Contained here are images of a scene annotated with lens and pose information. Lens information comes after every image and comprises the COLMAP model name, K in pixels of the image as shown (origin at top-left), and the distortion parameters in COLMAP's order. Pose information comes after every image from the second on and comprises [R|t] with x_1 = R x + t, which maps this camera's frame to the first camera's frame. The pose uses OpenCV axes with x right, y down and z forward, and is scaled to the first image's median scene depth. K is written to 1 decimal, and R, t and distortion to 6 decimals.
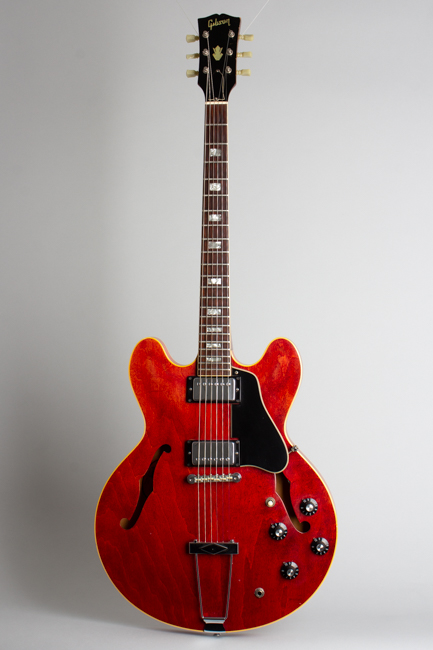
lens RADIAL K [[1036.3, 0, 267.3], [0, 1036.3, 309.6], [0, 0, 1]] dist [0.330555, 0.000000]
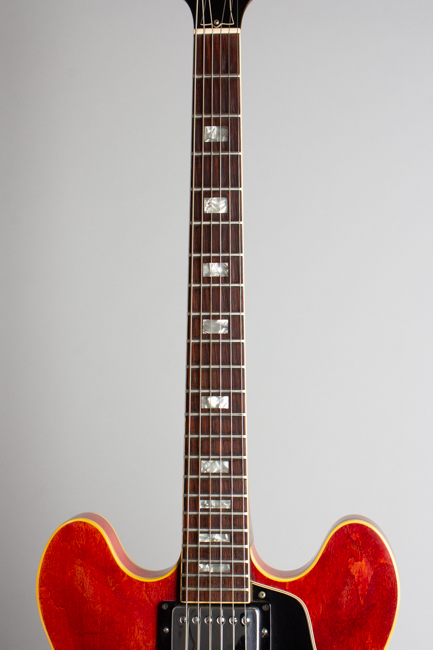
lens RADIAL K [[1200.8, 0, 274.1], [0, 1200.8, 309.6], [0, 0, 1]] dist [0.189024, 0.000000]
pose [[0.999979, -0.005729, 0.003108, -0.025006], [0.005643, 0.999618, 0.027051, -0.084541], [-0.003262, -0.027033, 0.999629, 0.443013]]
